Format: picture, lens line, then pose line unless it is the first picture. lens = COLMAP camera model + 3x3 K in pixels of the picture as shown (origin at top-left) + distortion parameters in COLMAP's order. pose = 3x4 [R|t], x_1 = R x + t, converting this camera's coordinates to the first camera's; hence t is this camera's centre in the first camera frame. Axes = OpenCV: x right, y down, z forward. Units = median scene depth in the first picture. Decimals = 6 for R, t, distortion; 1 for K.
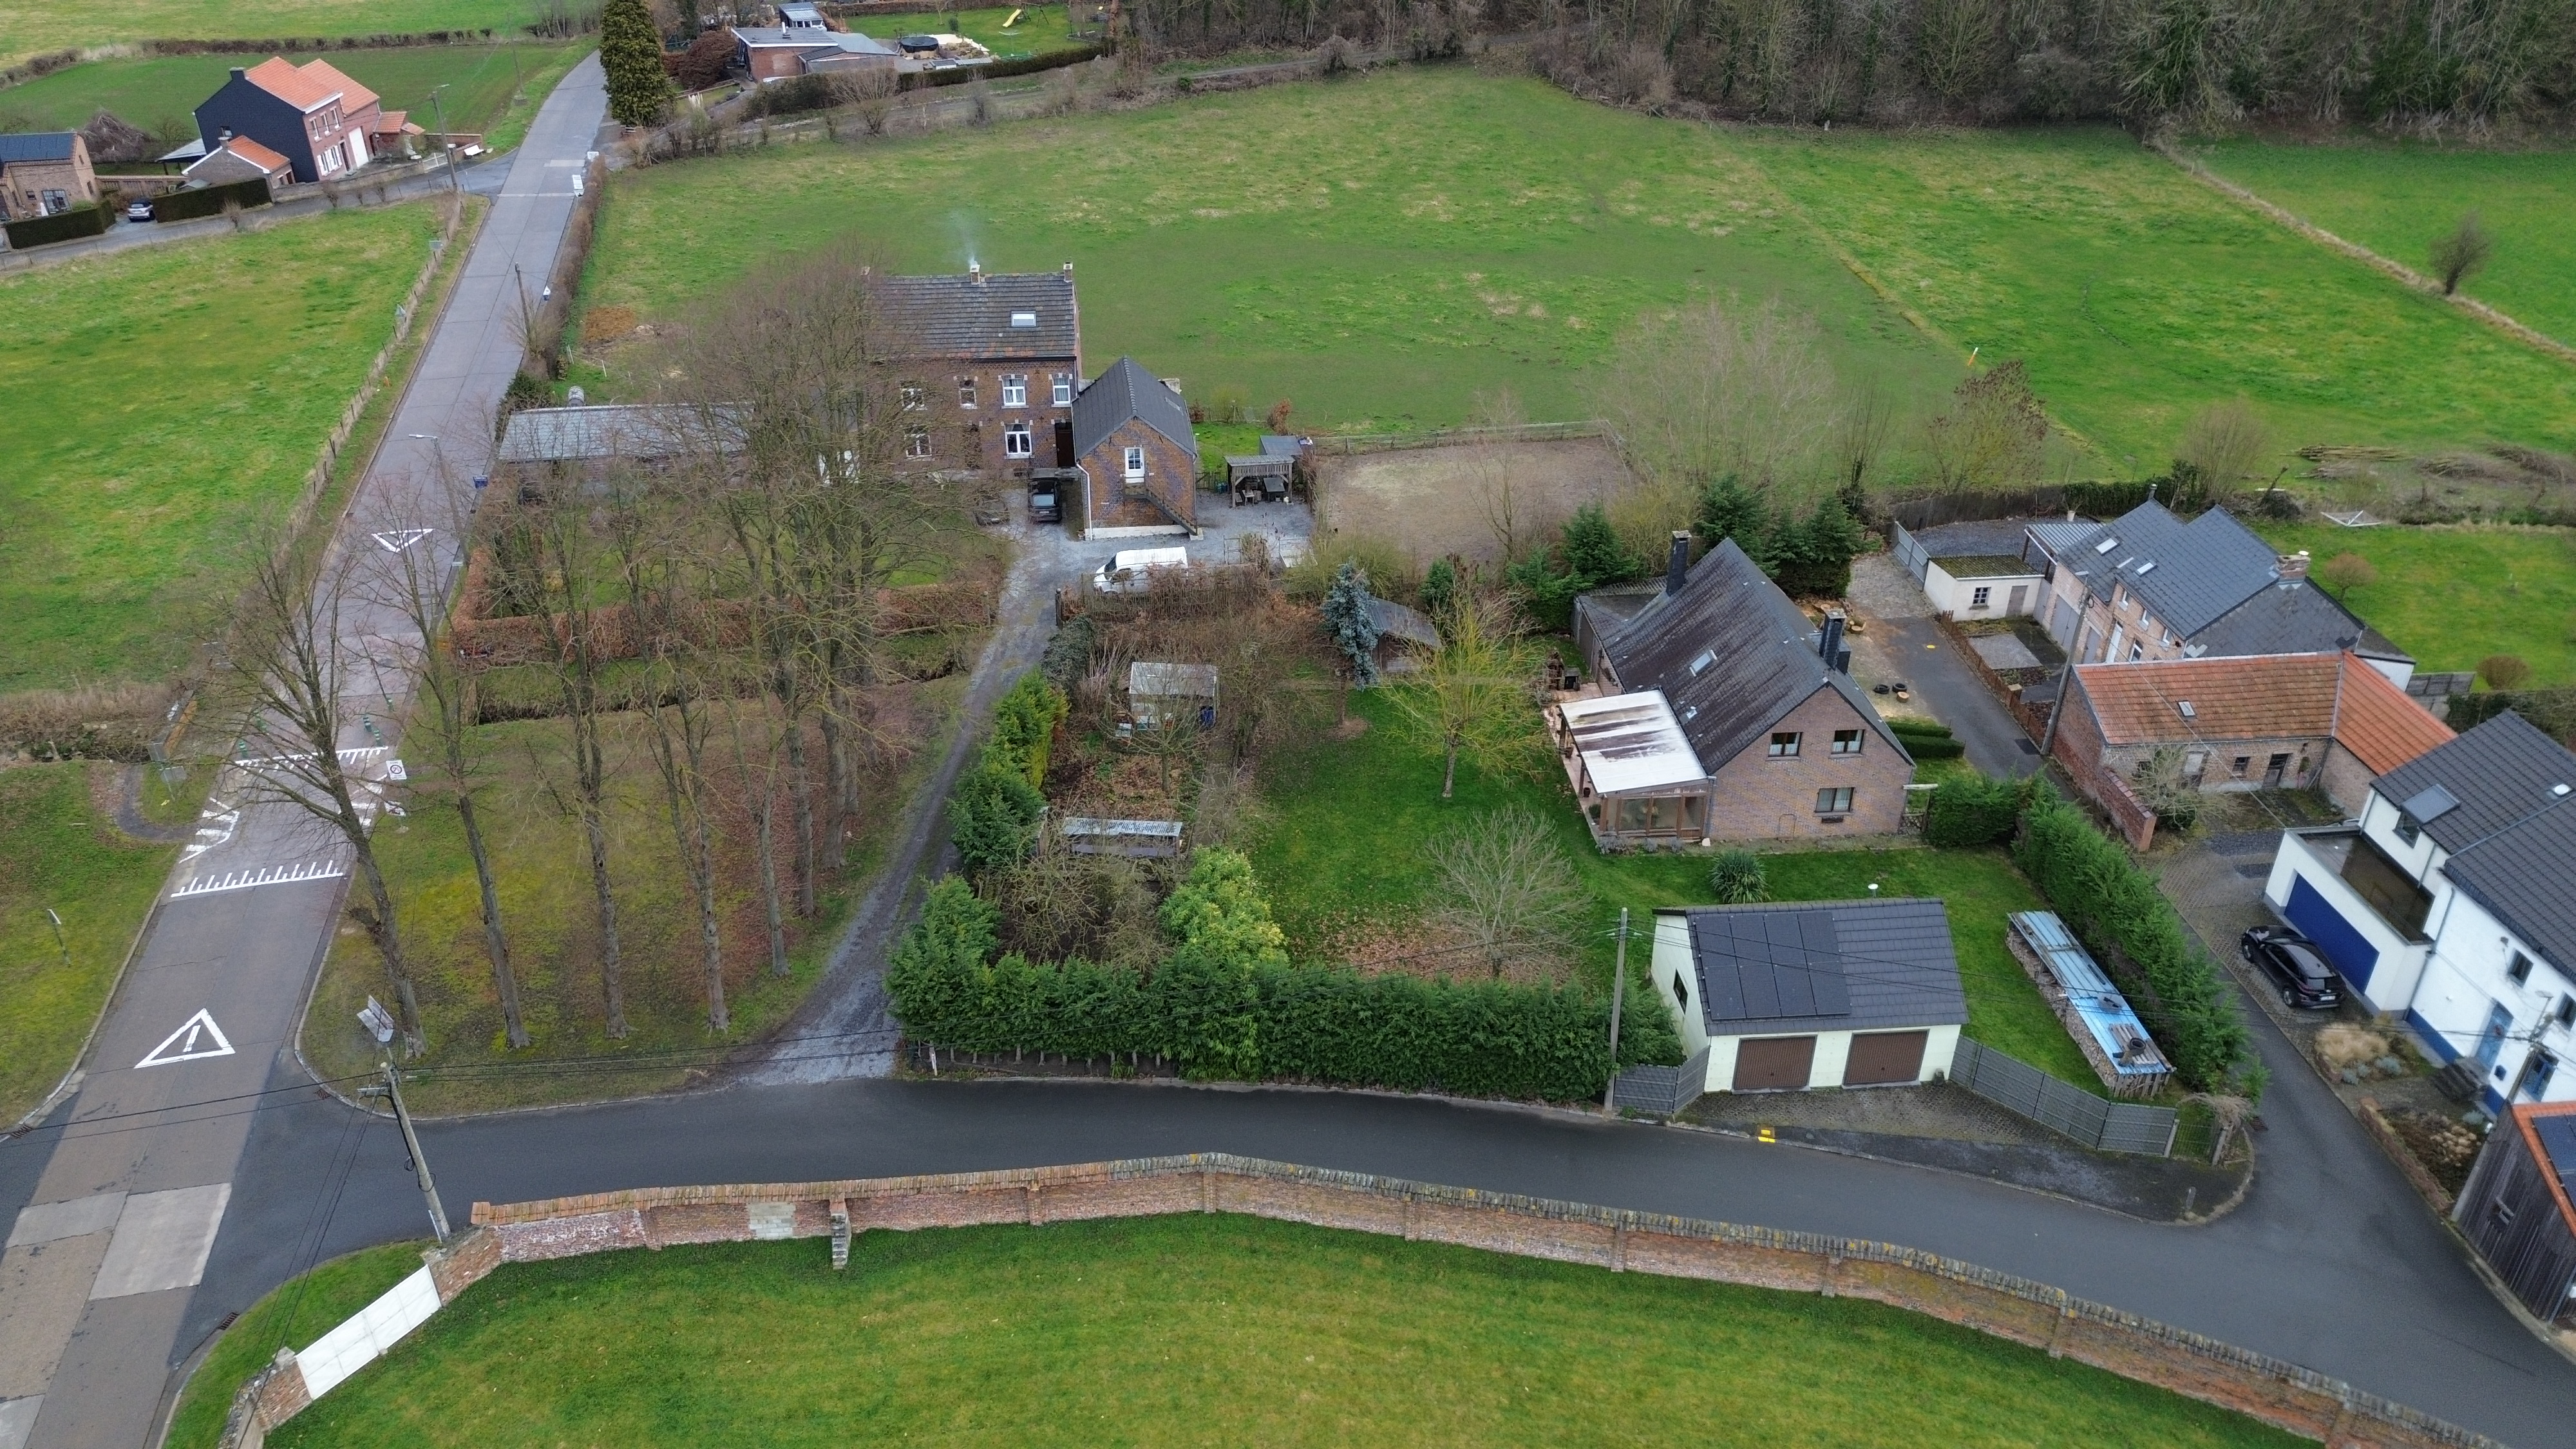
lens RADIAL K [[1813.7, 0, 1283.9], [0, 1813.7, 722.2], [0, 0, 1]] dist [0.069368, -0.063723]
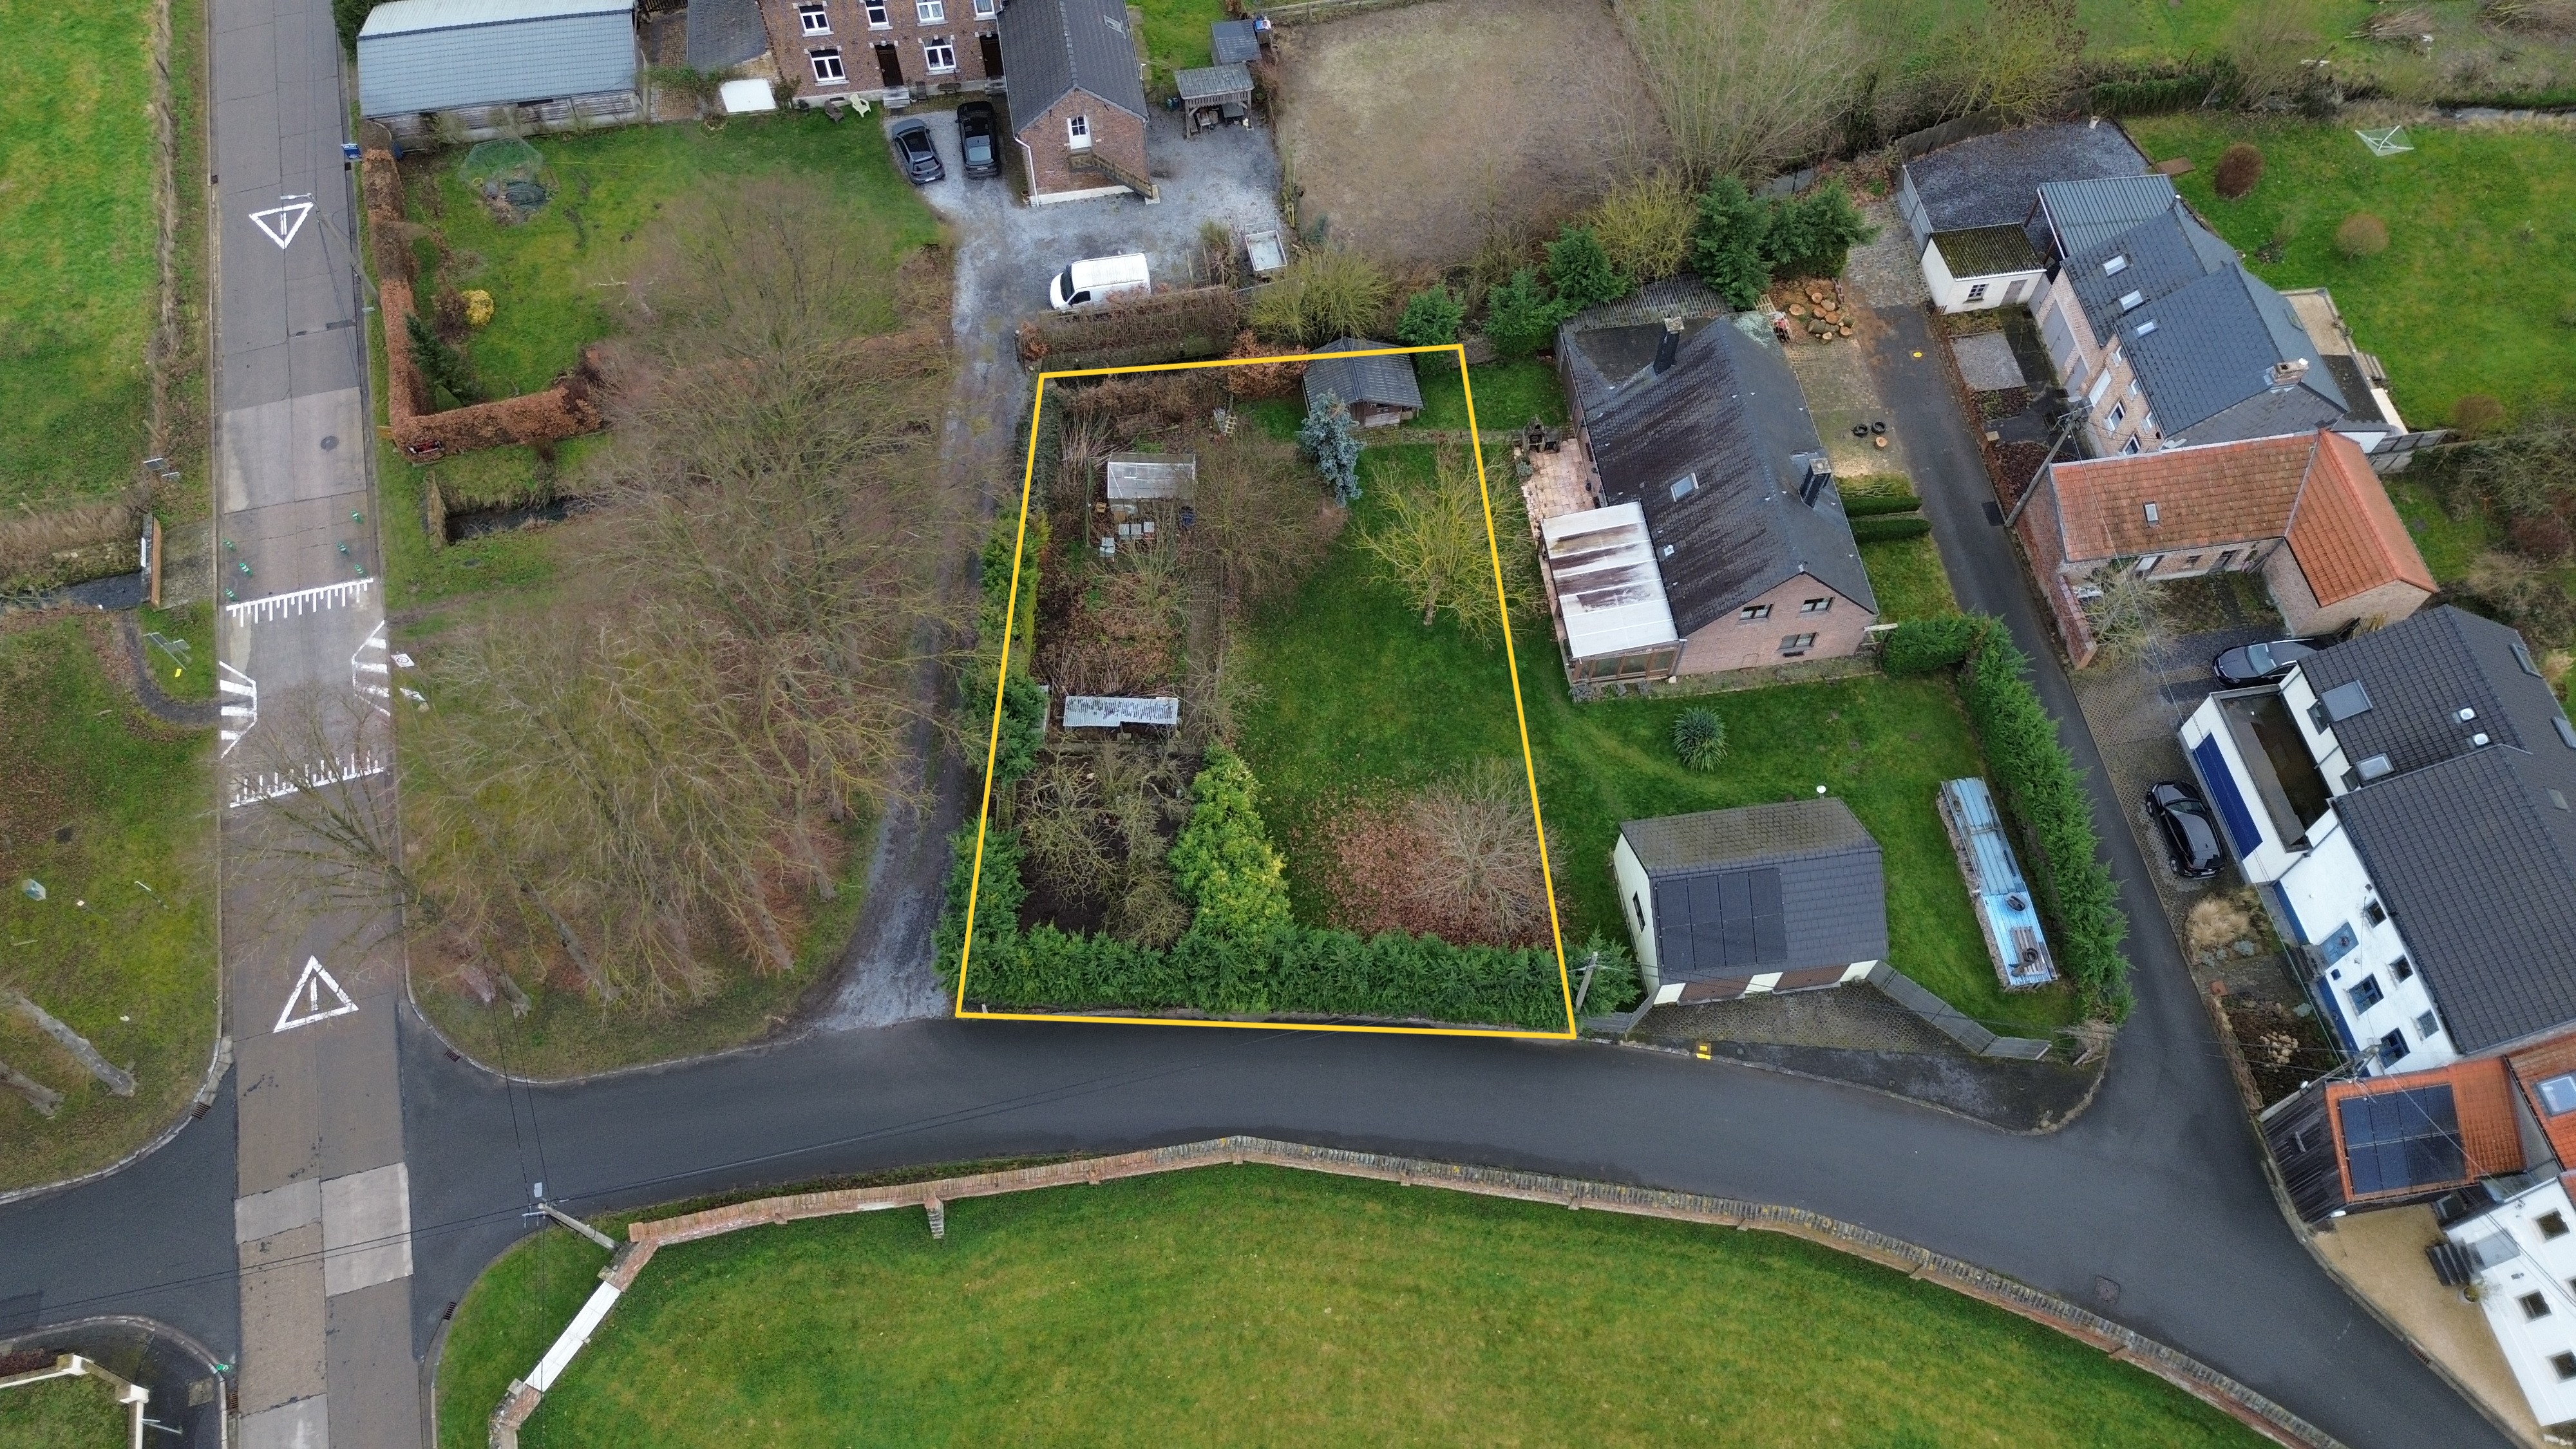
lens RADIAL K [[1813.7, 0, 1283.9], [0, 1813.7, 722.2], [0, 0, 1]] dist [0.069368, -0.063723]
pose [[0.998755, -0.046396, 0.018307, -0.014314], [0.031004, 0.865023, 0.500773, -0.447703], [-0.039070, -0.499582, 0.865385, 0.080801]]
